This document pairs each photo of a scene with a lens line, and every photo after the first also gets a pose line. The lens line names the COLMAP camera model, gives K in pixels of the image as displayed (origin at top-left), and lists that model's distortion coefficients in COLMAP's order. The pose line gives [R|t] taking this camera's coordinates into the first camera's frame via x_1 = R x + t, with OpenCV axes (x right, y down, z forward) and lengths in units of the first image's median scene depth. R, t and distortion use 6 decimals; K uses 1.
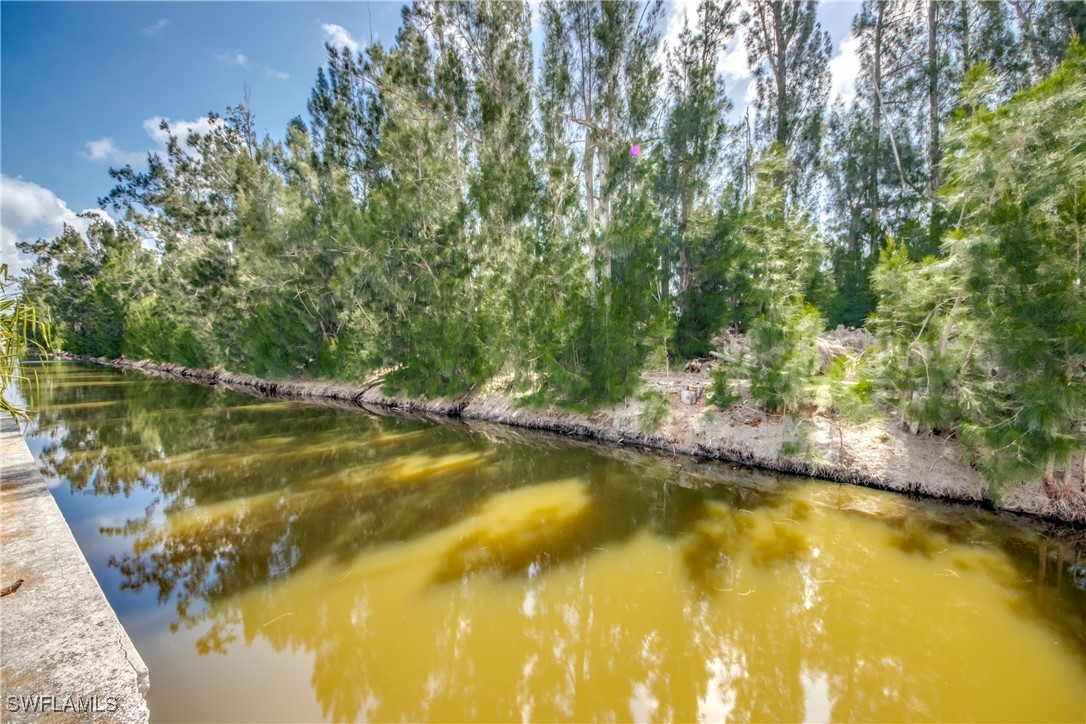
lens RADIAL K [[403.7, 0, 534.8], [0, 403.7, 361.7], [0, 0, 1]] dist [0.015428, -0.013311]
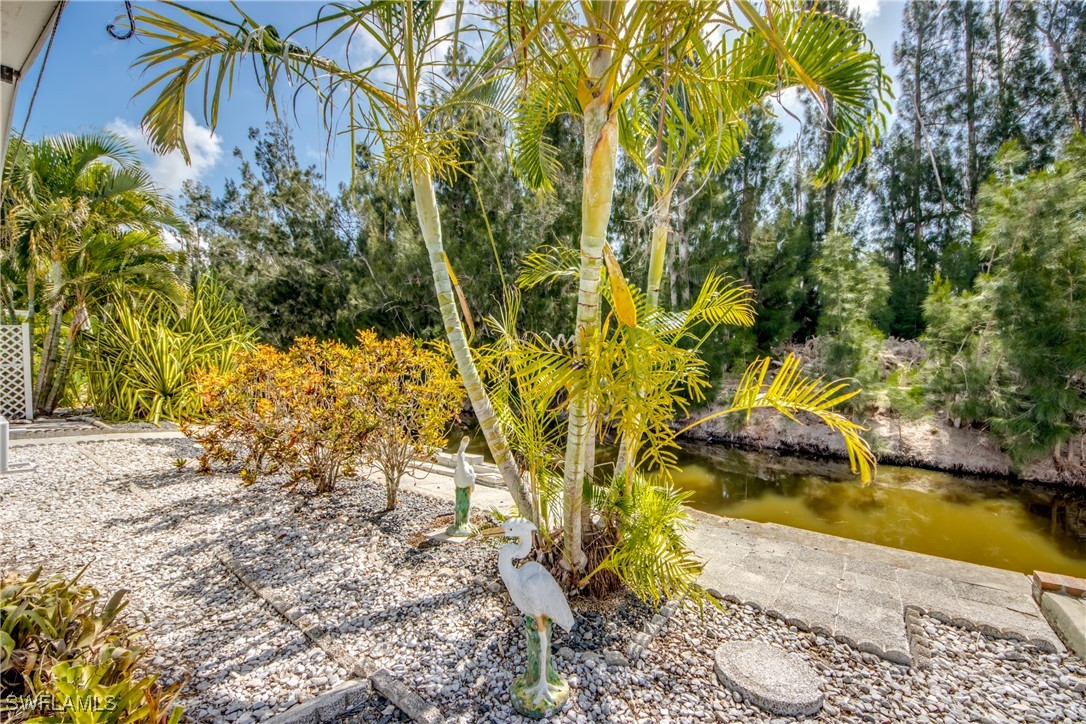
lens RADIAL K [[449.7, 0, 524.7], [0, 449.7, 363.9], [0, 0, 1]] dist [-0.004990, -0.007313]
pose [[0.999696, -0.011880, -0.021593, -0.344250], [0.011736, 0.999908, -0.006772, -0.025407], [0.021672, 0.006516, 0.999744, -0.377888]]
